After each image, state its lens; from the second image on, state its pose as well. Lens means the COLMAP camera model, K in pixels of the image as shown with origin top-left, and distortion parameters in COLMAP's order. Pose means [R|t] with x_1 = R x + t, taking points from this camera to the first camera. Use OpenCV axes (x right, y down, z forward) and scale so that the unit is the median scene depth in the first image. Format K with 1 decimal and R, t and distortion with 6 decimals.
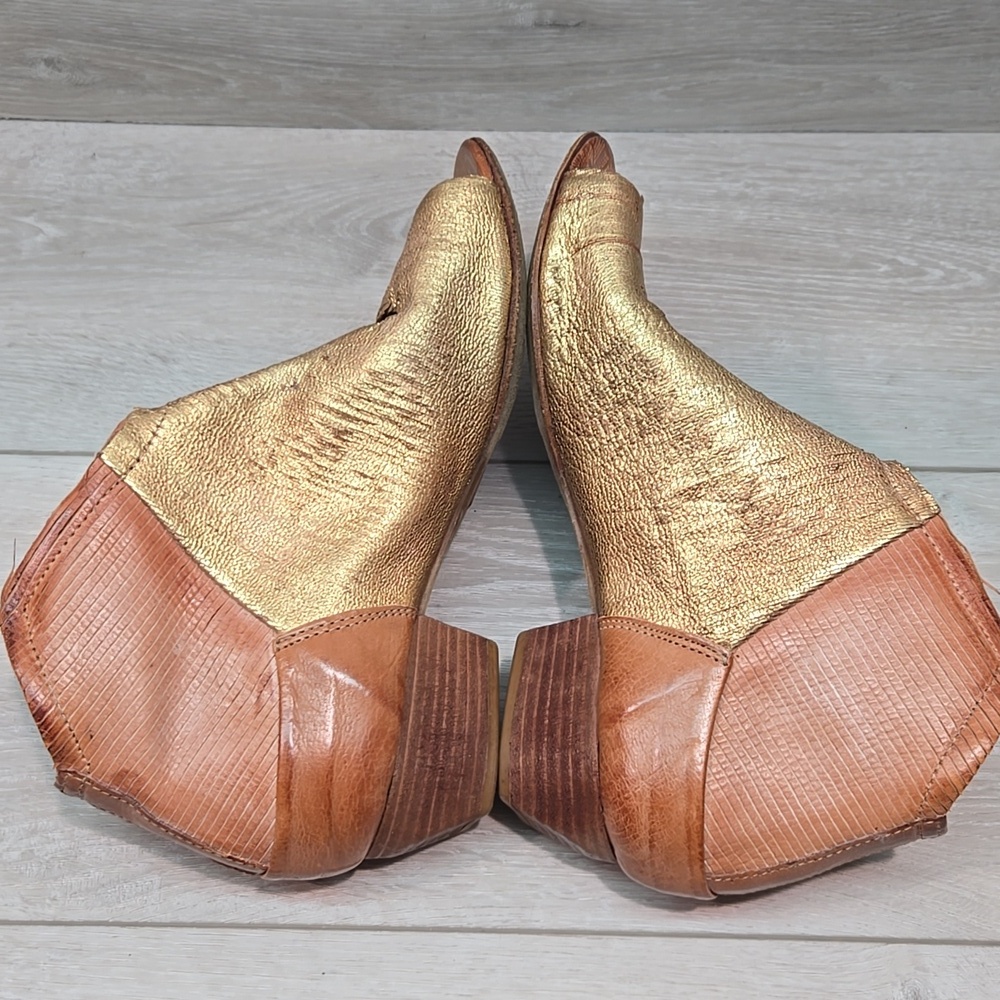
lens RADIAL K [[1488.2, 0, 500.5], [0, 1488.2, 497.5], [0, 0, 1]] dist [0.043302, 0.000000]
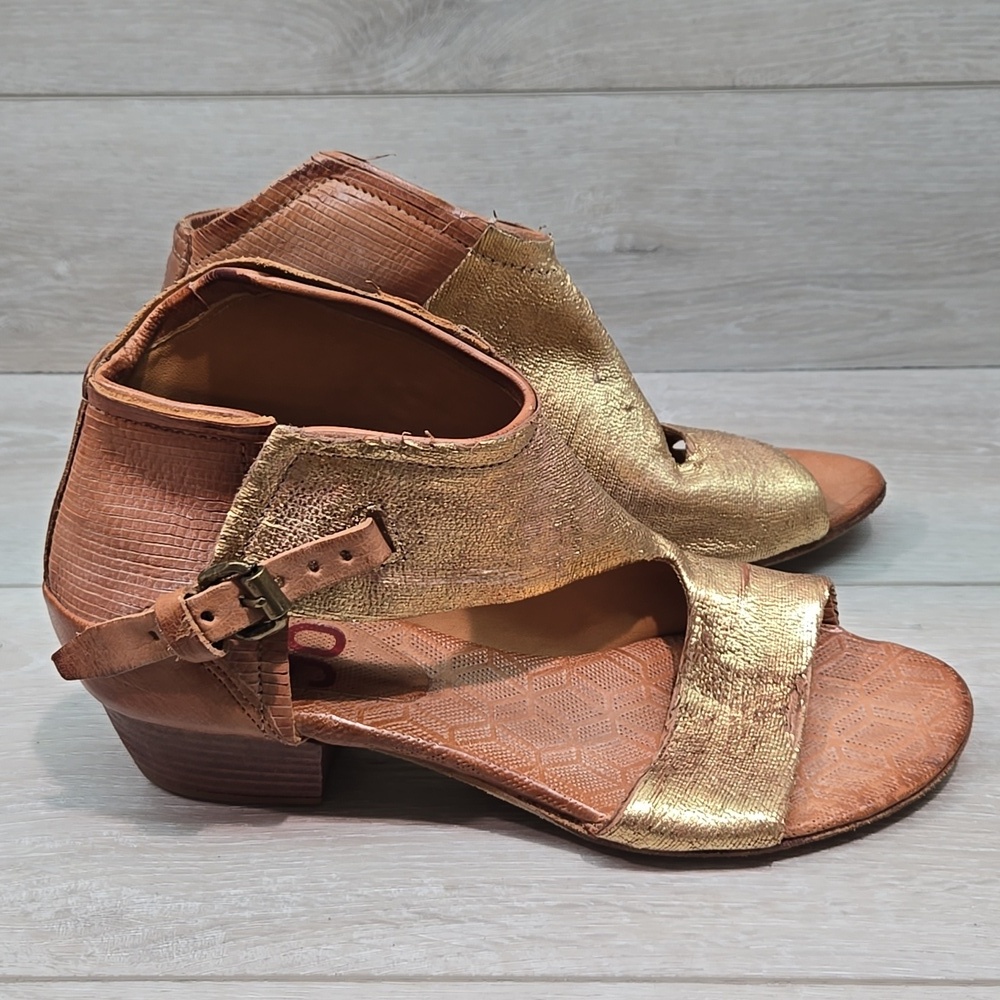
lens RADIAL K [[1488.2, 0, 497.0], [0, 1488.2, 503.5], [0, 0, 1]] dist [0.043302, 0.000000]
pose [[0.999813, -0.017984, -0.007061, -0.058120], [0.012404, 0.877670, -0.479106, 0.357226], [0.014814, 0.478929, 0.877729, 0.151881]]
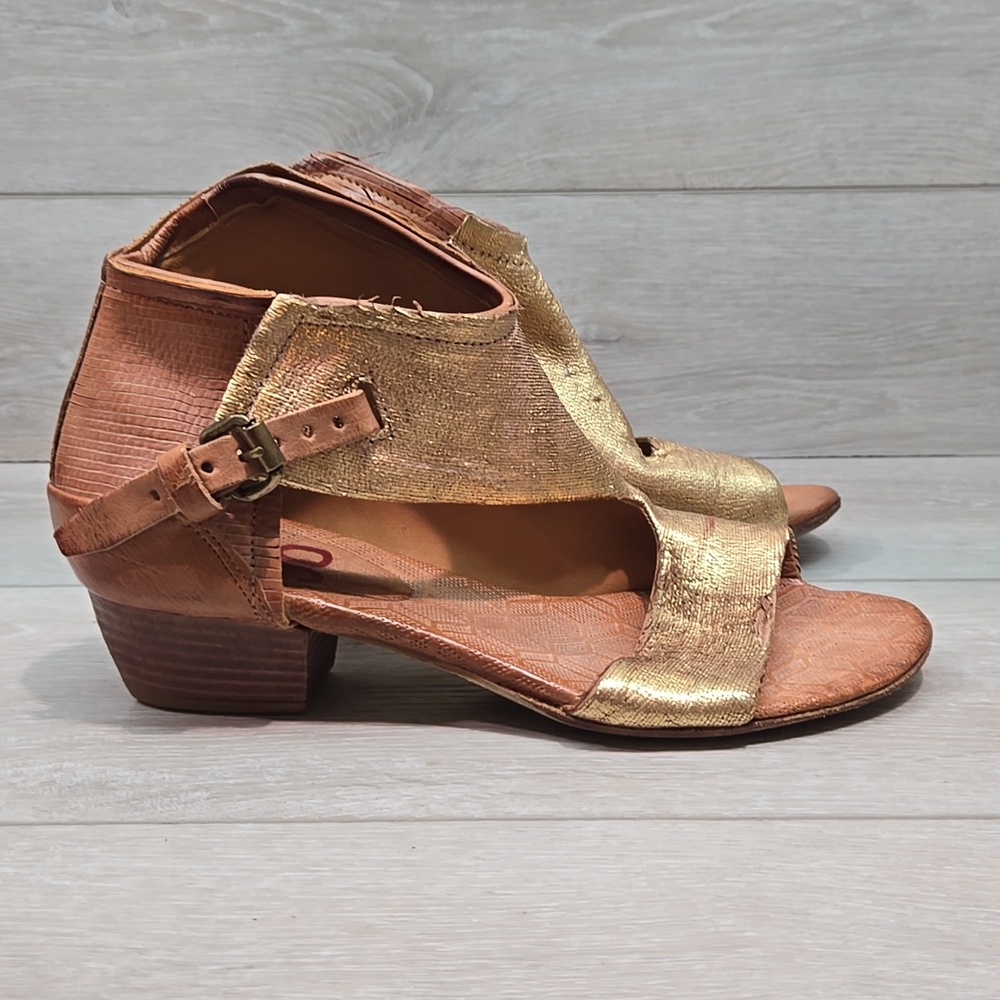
lens RADIAL K [[1488.2, 0, 496.4], [0, 1488.2, 496.2], [0, 0, 1]] dist [0.043302, 0.000000]
pose [[0.999648, -0.017276, 0.020157, -0.069144], [0.026380, 0.731734, -0.681080, 0.563930], [-0.002983, 0.681371, 0.731932, 0.241386]]
